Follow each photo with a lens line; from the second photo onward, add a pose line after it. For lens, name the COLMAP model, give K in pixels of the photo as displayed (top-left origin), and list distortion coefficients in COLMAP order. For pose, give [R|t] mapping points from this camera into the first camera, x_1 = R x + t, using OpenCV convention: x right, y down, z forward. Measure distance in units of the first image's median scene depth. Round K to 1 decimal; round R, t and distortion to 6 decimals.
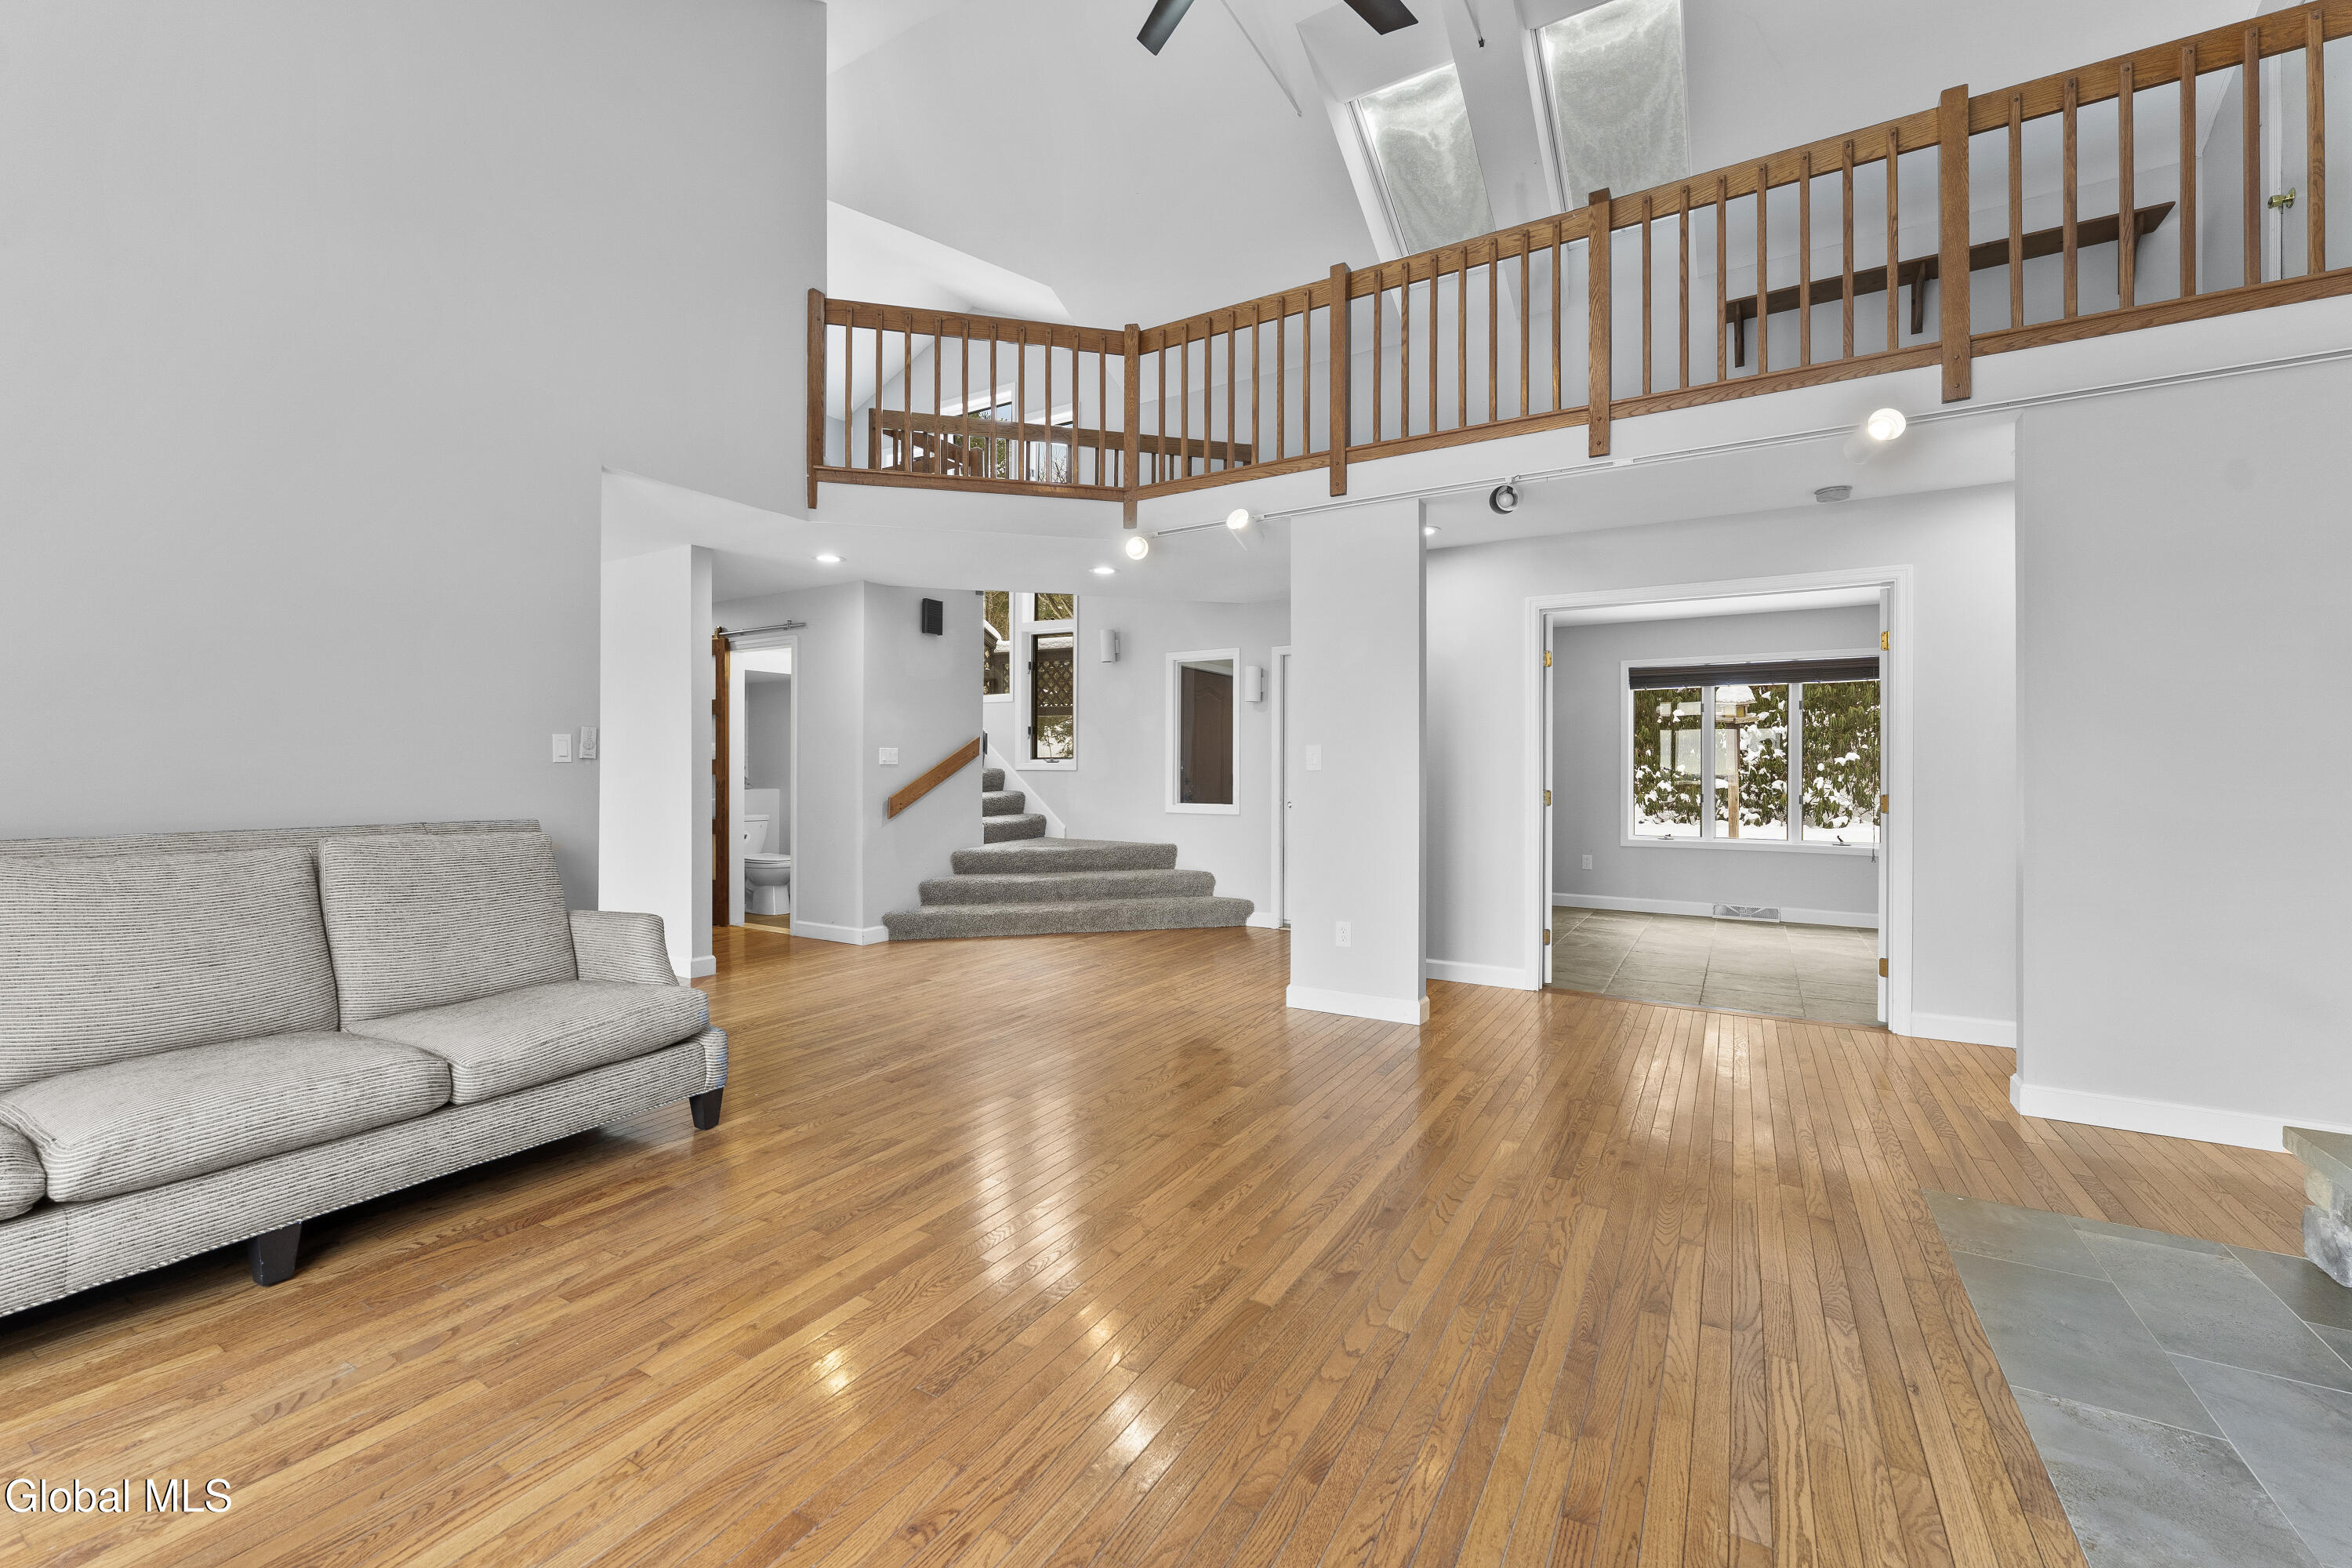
lens RADIAL K [[945.8, 0, 1176.0], [0, 945.8, 777.7], [0, 0, 1]] dist [0.001492, -0.000069]
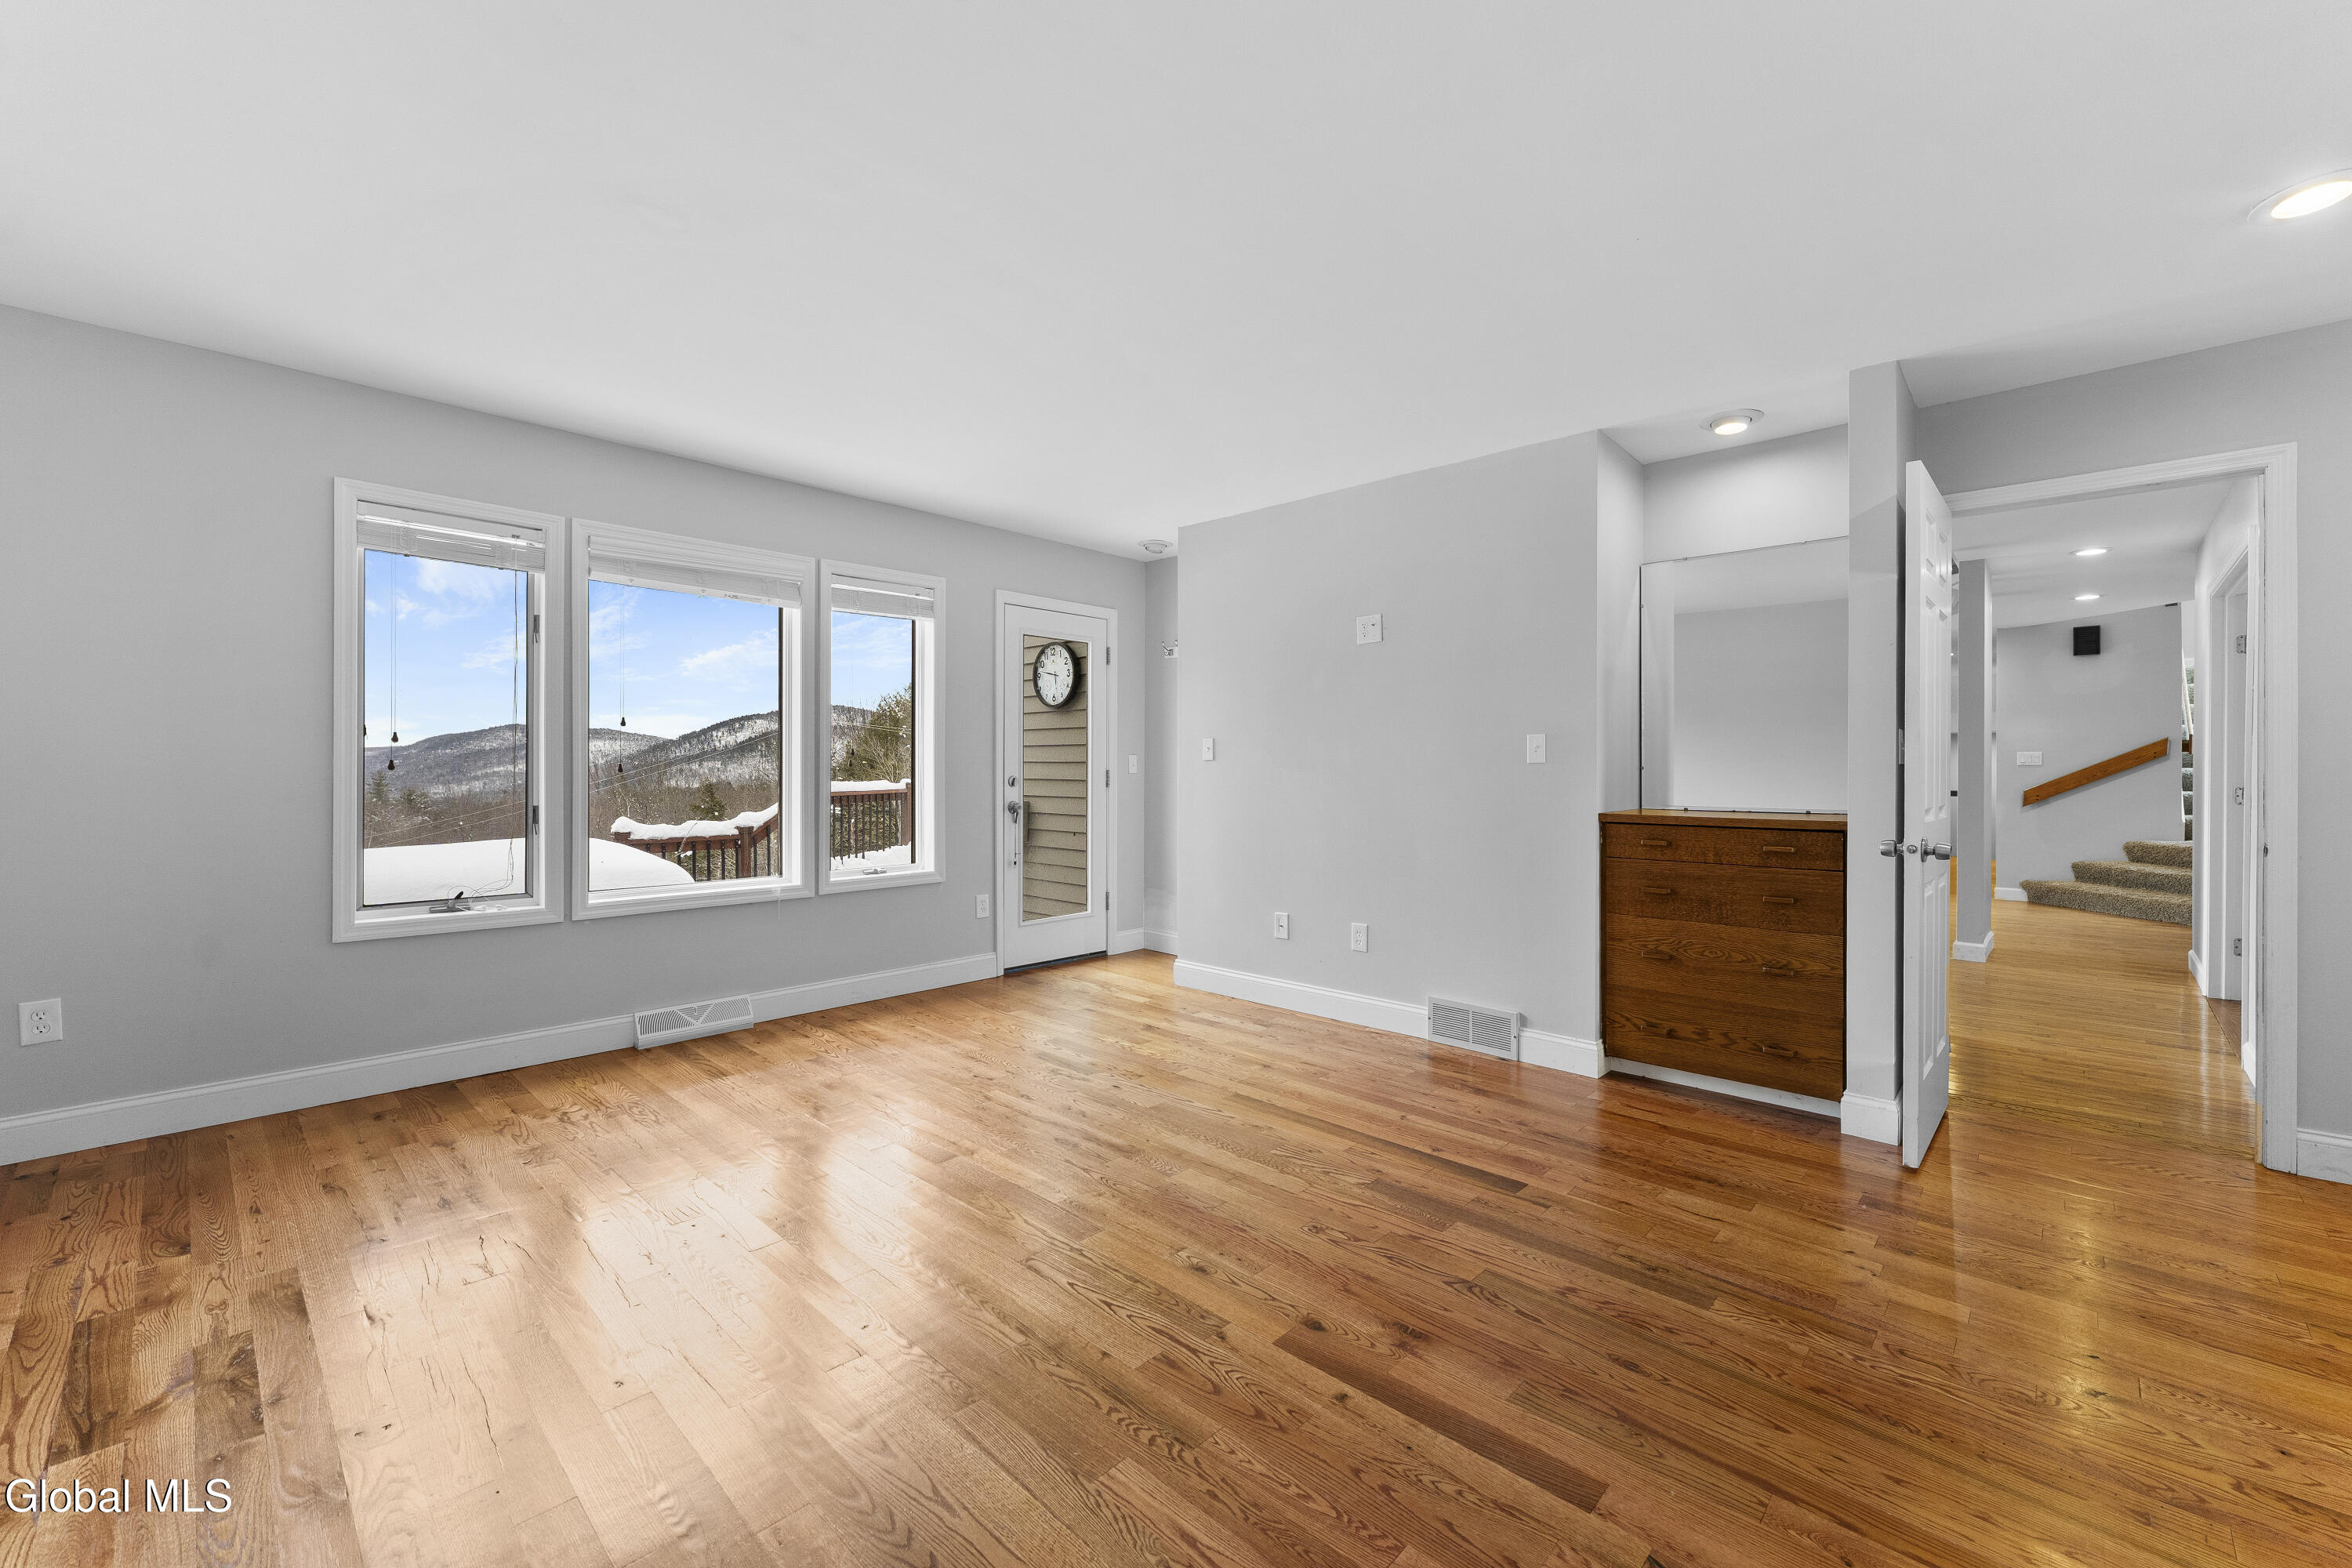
lens RADIAL K [[945.8, 0, 1174.0], [0, 945.8, 769.2], [0, 0, 1]] dist [0.001492, -0.000069]
pose [[-0.226080, 0.002482, -0.974106, 1.175729], [-0.007408, 0.999963, 0.004267, -0.004711], [0.974081, 0.008181, -0.226053, 0.150067]]
